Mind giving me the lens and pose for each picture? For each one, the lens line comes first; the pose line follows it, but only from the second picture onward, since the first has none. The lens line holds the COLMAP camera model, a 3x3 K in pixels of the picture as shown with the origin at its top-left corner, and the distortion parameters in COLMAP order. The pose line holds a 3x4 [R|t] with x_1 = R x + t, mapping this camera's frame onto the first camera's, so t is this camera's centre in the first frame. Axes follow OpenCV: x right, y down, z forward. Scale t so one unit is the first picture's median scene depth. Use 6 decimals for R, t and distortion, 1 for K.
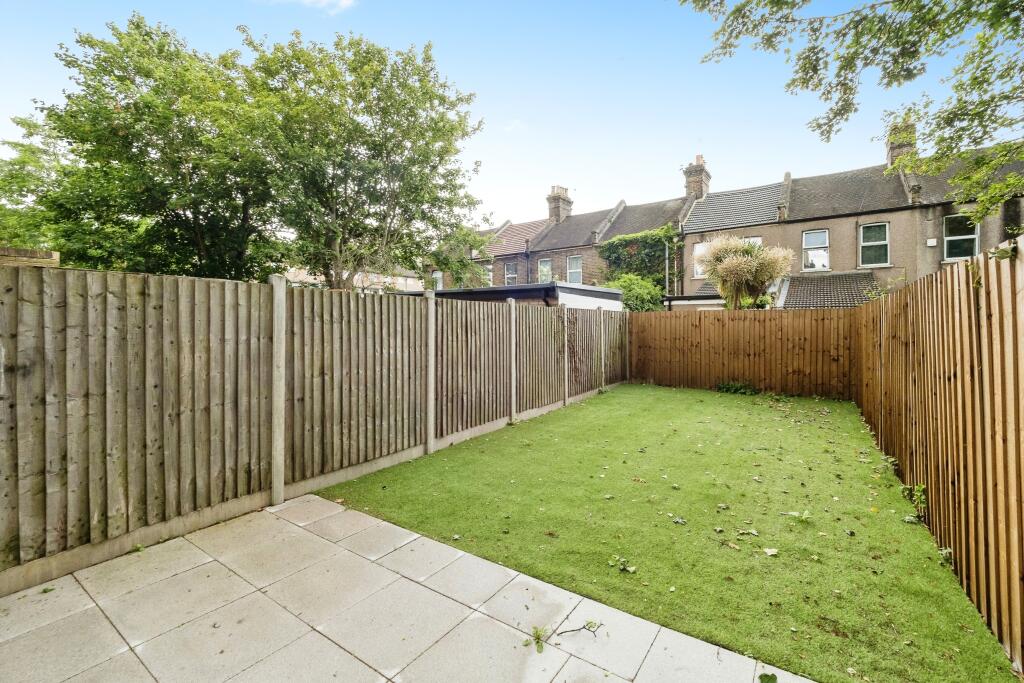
lens RADIAL K [[445.7, 0, 519.2], [0, 445.7, 318.6], [0, 0, 1]] dist [0.001353, -0.002706]
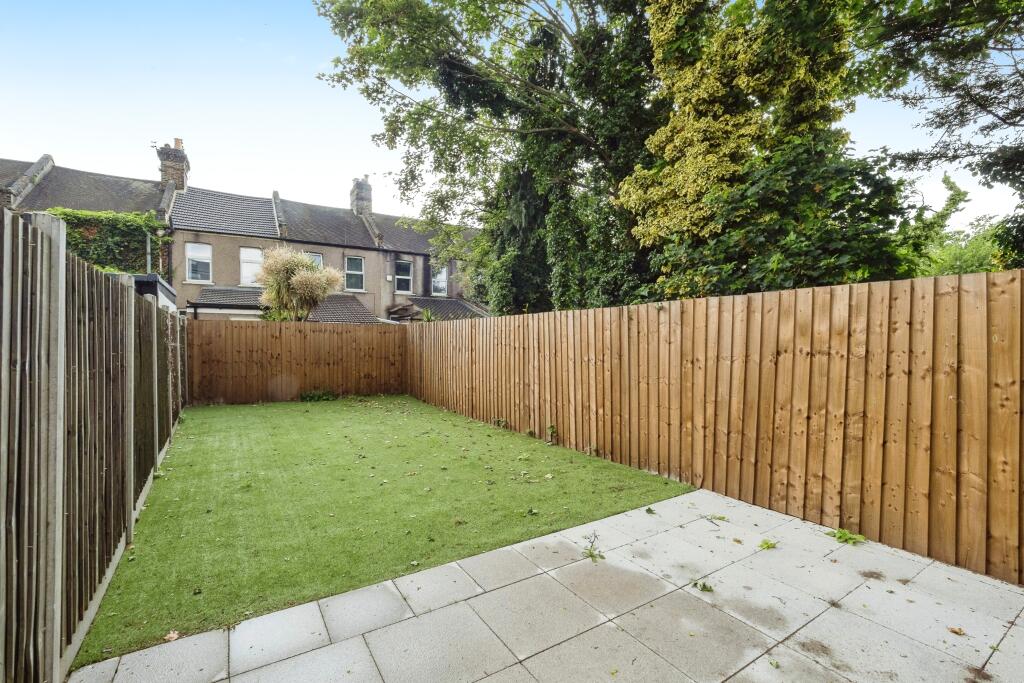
lens RADIAL K [[445.7, 0, 512.0], [0, 445.7, 342.7], [0, 0, 1]] dist [0.001353, -0.002706]
pose [[0.399561, -0.004962, 0.916693, -0.284423], [-0.018218, 0.999745, 0.013353, 0.005846], [-0.916526, -0.022036, 0.399368, 0.143735]]
